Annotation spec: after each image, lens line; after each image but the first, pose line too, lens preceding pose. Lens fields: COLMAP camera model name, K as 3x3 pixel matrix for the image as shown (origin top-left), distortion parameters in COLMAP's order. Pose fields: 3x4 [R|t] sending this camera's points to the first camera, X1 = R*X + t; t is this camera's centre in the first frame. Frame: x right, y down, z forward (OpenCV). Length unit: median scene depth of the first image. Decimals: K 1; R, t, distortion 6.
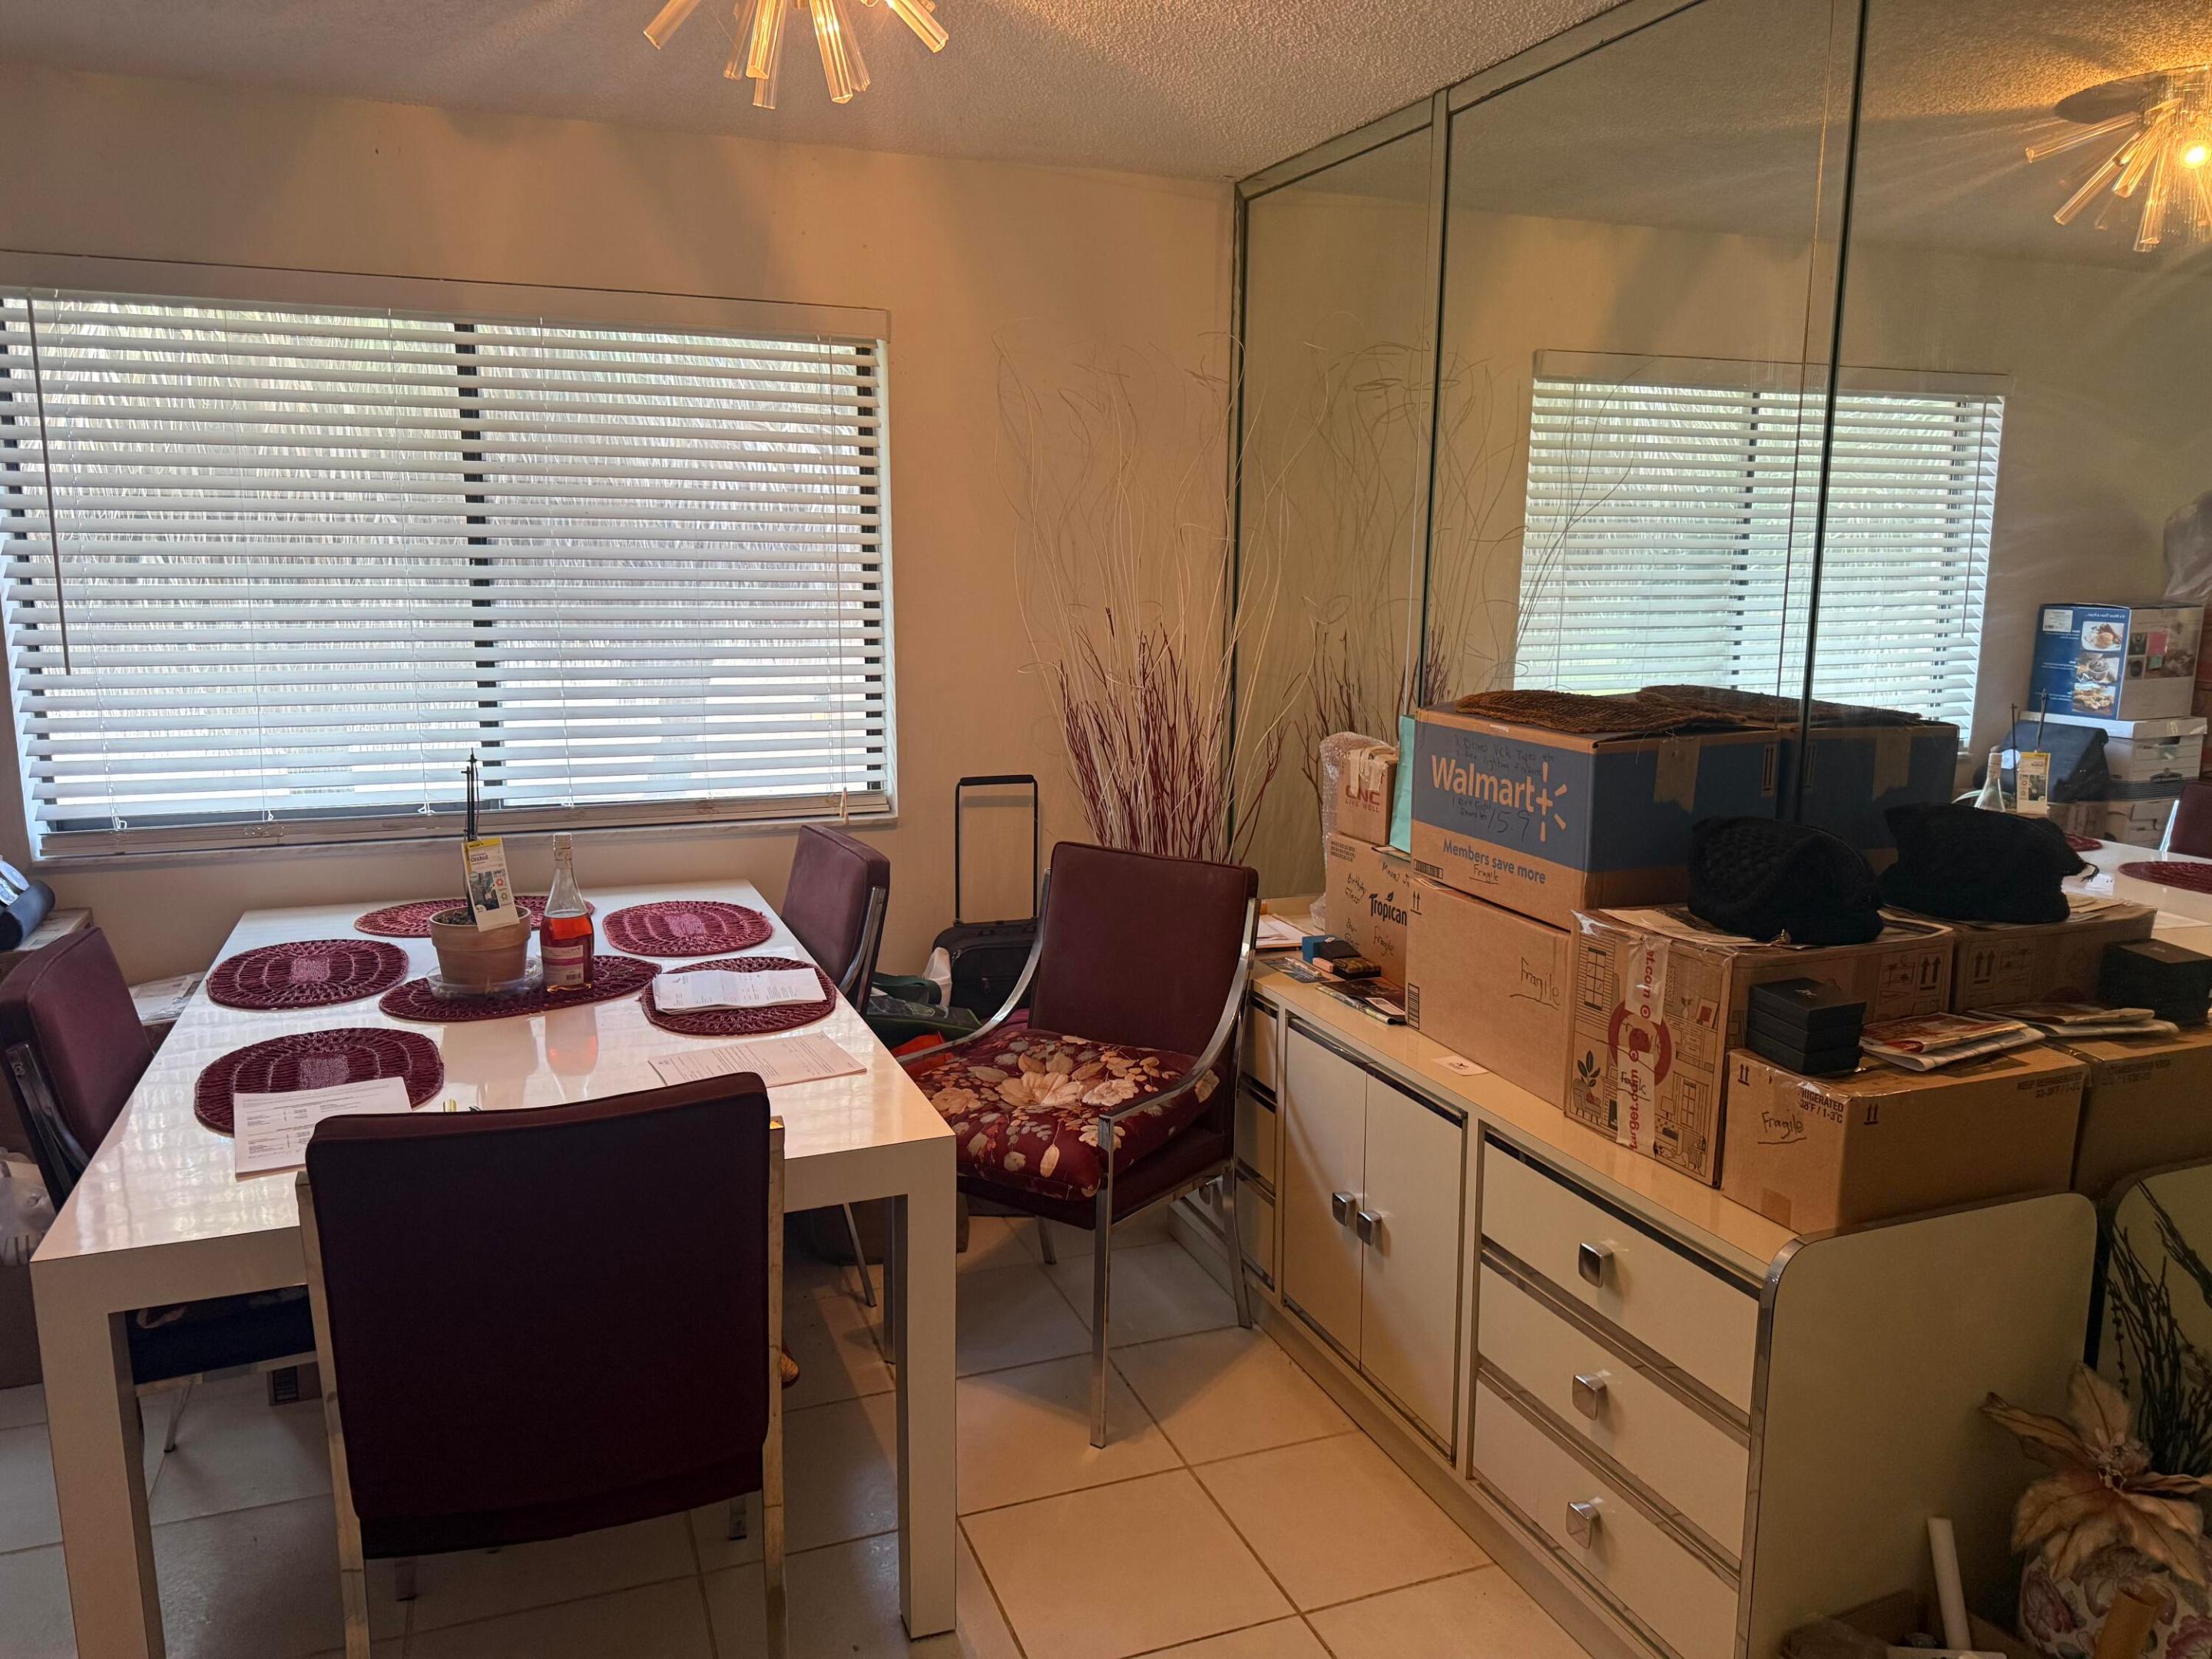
lens RADIAL K [[1561.8, 0, 1101.4], [0, 1561.8, 857.2], [0, 0, 1]] dist [0.063893, -0.077585]
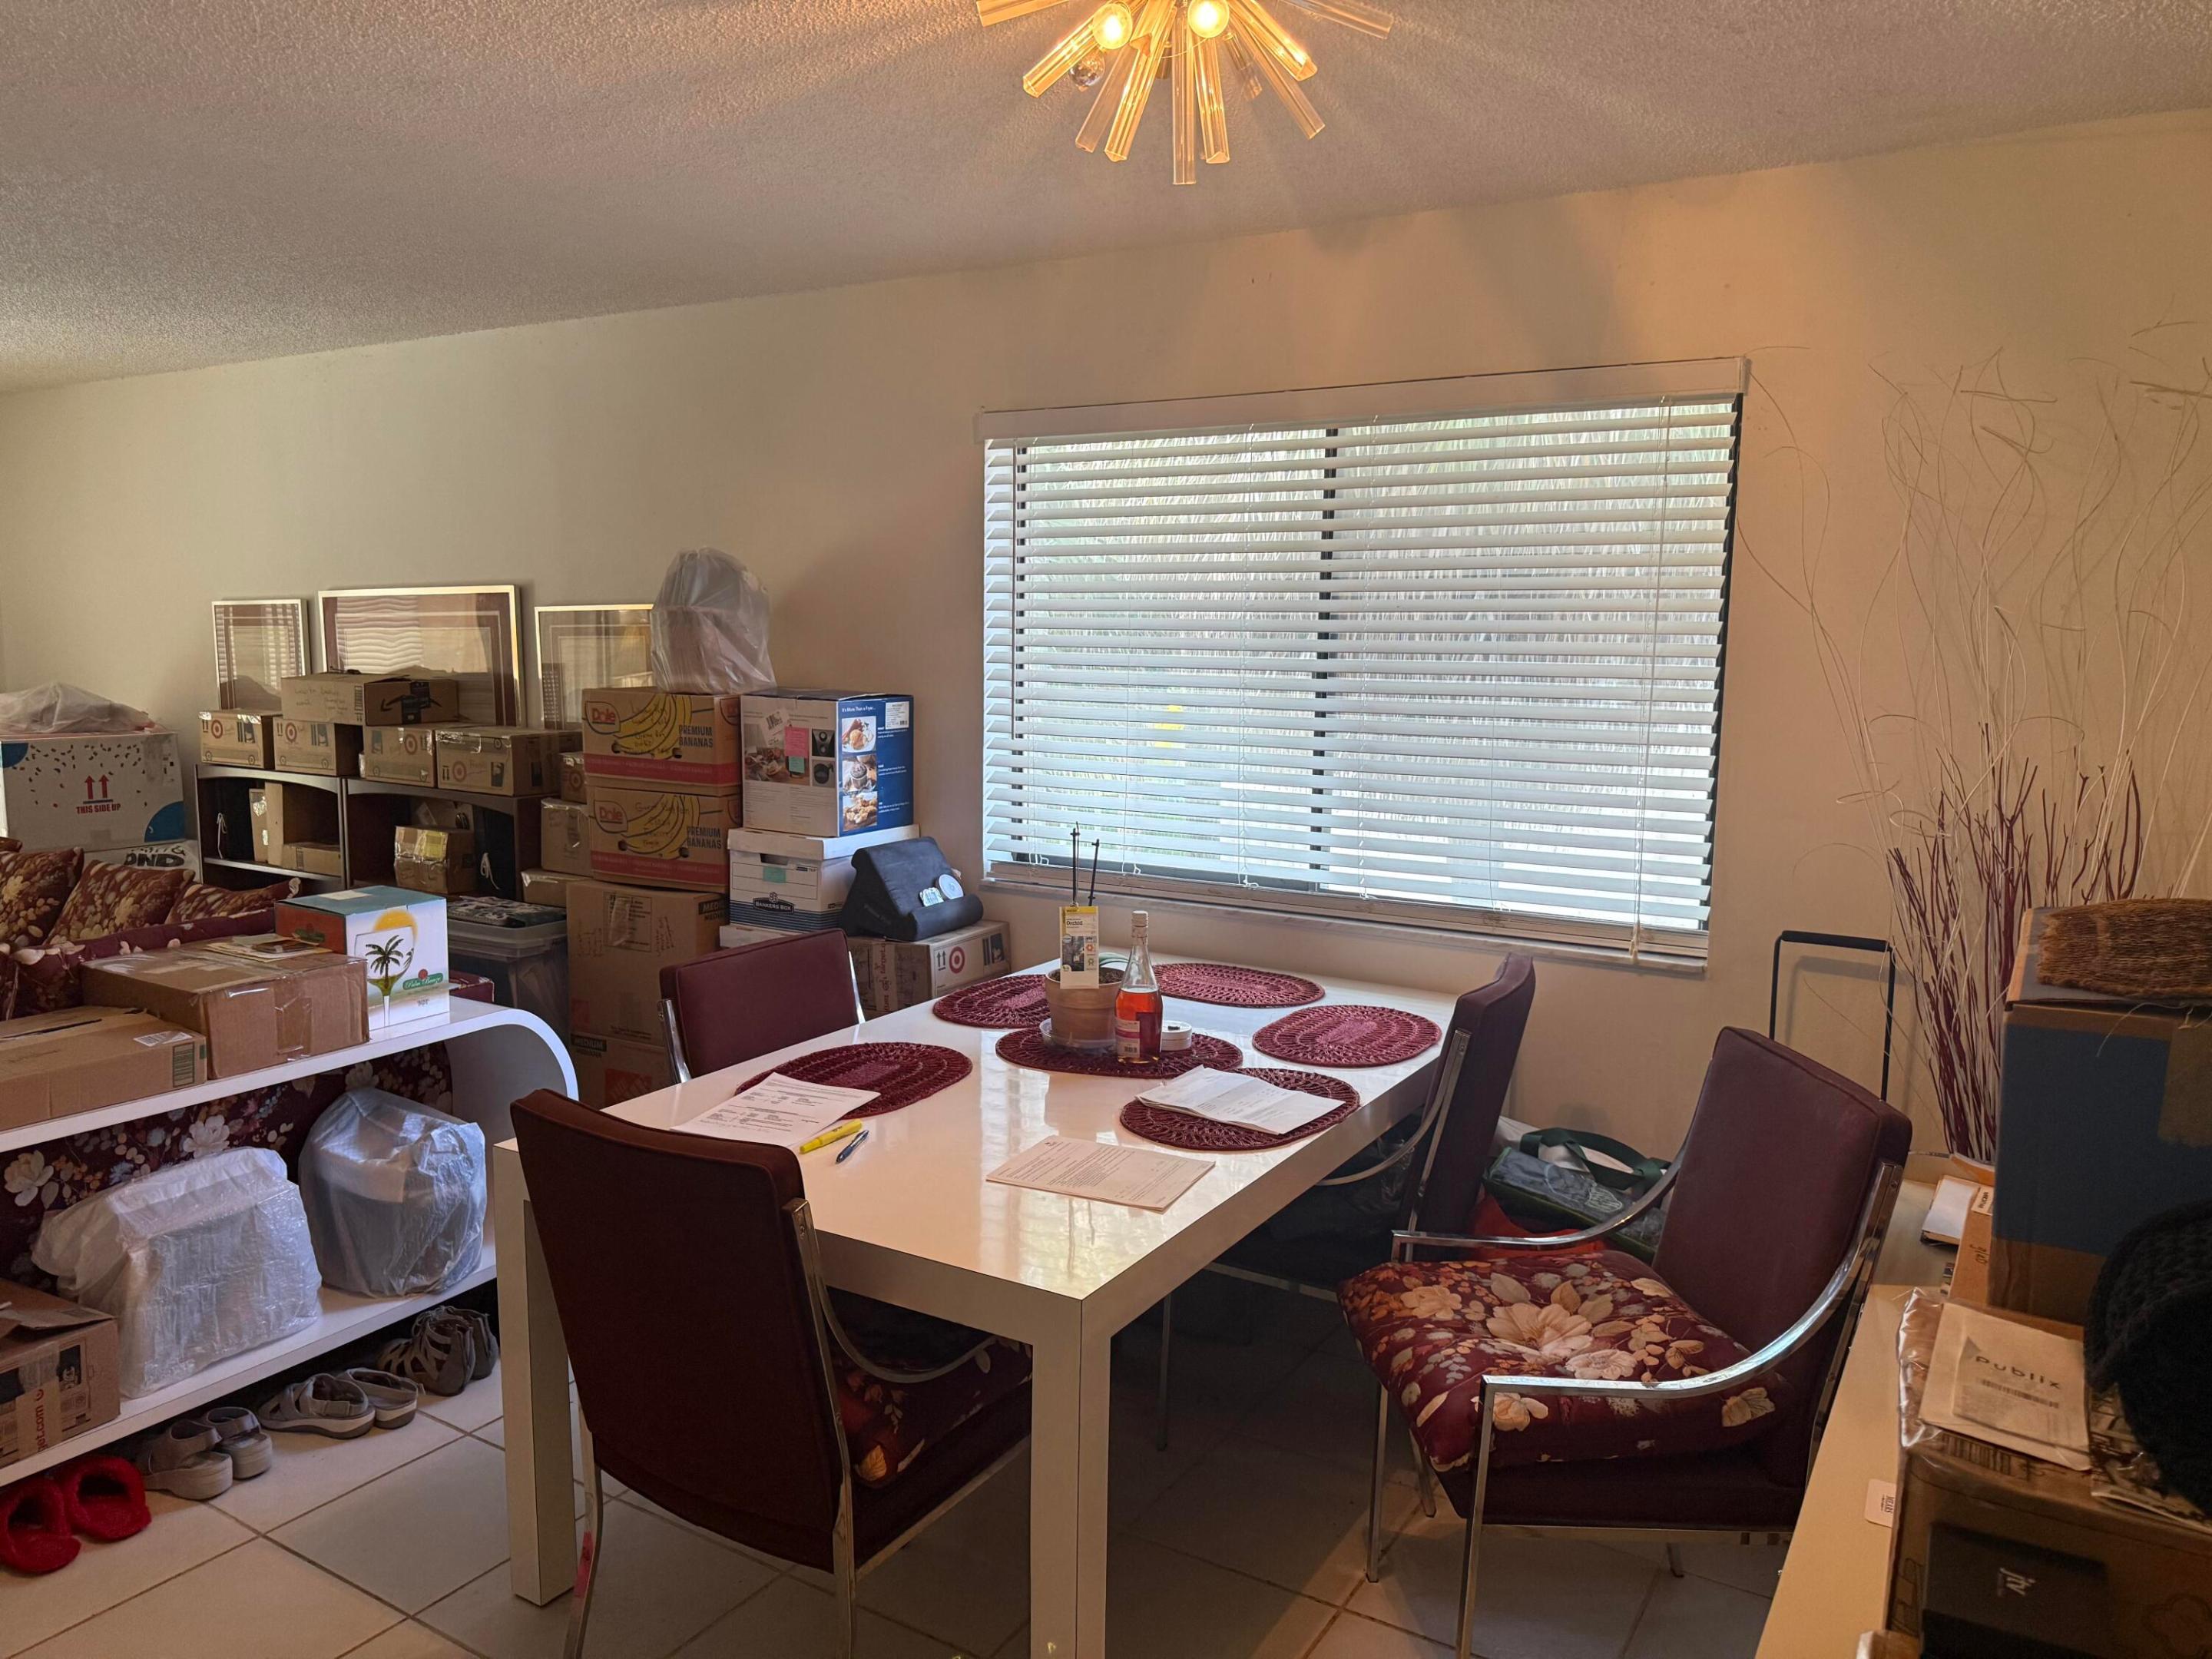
lens RADIAL K [[1574.4, 0, 1037.8], [0, 1574.4, 817.8], [0, 0, 1]] dist [0.184634, -0.333308]
pose [[0.602247, 0.098885, -0.792162, 0.415126], [-0.158276, 0.987391, 0.002925, -0.064936], [0.782462, 0.123619, 0.610304, 0.275922]]
